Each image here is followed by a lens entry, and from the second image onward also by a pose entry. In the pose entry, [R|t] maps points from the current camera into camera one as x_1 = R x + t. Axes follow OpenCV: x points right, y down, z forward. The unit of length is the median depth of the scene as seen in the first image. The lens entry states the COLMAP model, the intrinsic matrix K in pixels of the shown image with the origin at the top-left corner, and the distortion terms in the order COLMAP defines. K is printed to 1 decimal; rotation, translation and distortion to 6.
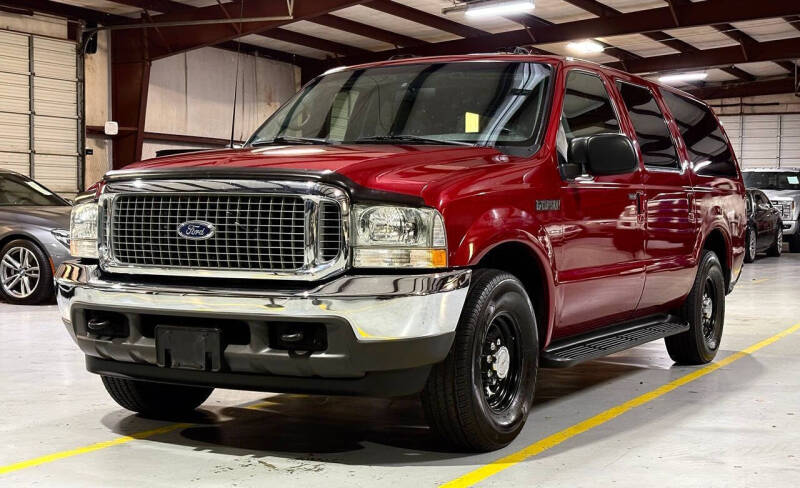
lens RADIAL K [[1237.9, 0, 401.0], [0, 1237.9, 263.1], [0, 0, 1]] dist [0.093653, 0.000000]
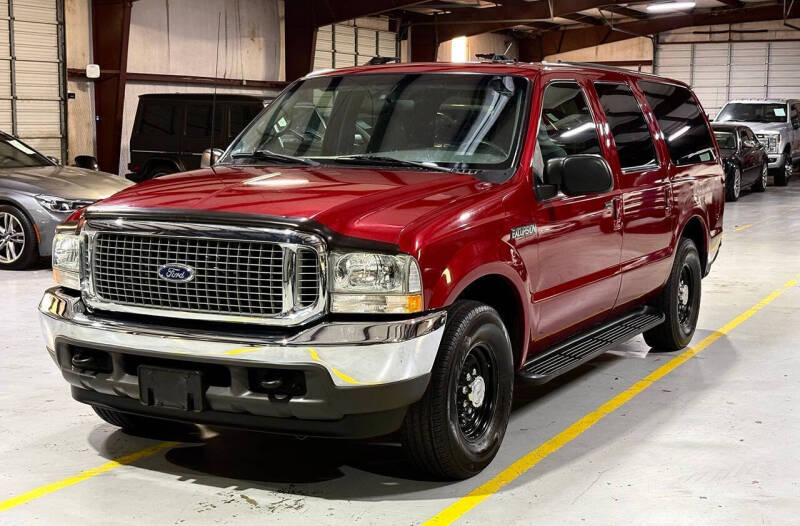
lens RADIAL K [[1243.6, 0, 402.9], [0, 1243.6, 261.8], [0, 0, 1]] dist [0.074930, 0.000000]
pose [[0.999937, -0.005381, 0.009829, 0.010397], [0.004618, 0.997093, 0.076060, -0.107938], [-0.010209, -0.076010, 0.997055, -0.019643]]
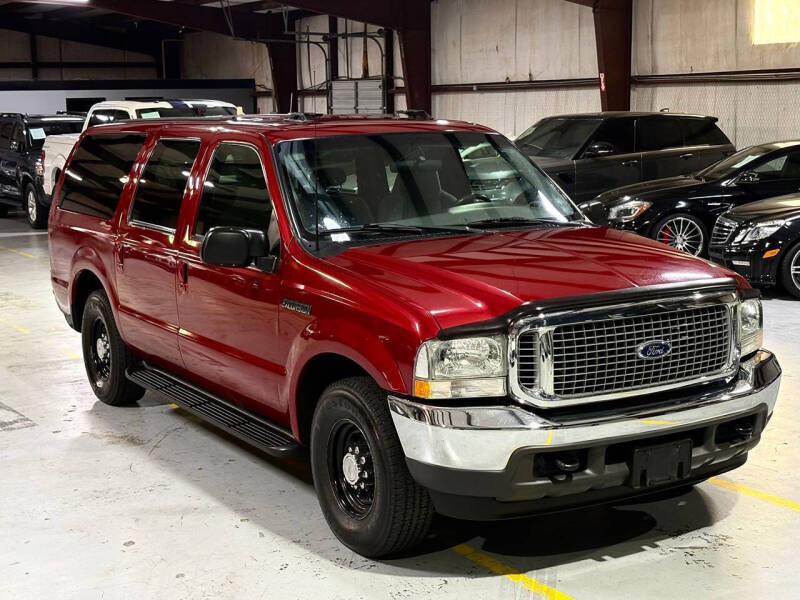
lens RADIAL K [[1258.5, 0, 396.0], [0, 1258.5, 307.3], [0, 0, 1]] dist [0.103019, 0.000000]
pose [[0.507652, -0.155133, 0.847480, -1.105851], [0.060372, 0.987643, 0.144626, -0.215773], [-0.859444, -0.022256, 0.510745, 0.624448]]
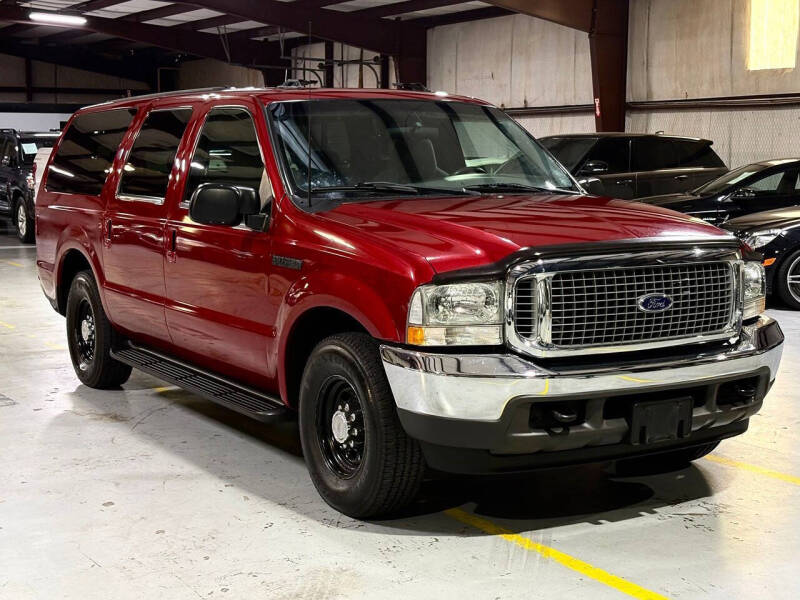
lens RADIAL K [[1258.5, 0, 400.6], [0, 1258.5, 308.9], [0, 0, 1]] dist [0.103019, 0.000000]
pose [[0.500849, -0.117968, 0.857458, -1.089685], [0.042071, 0.992815, 0.112016, -0.137777], [-0.864511, -0.020029, 0.502214, 0.640779]]
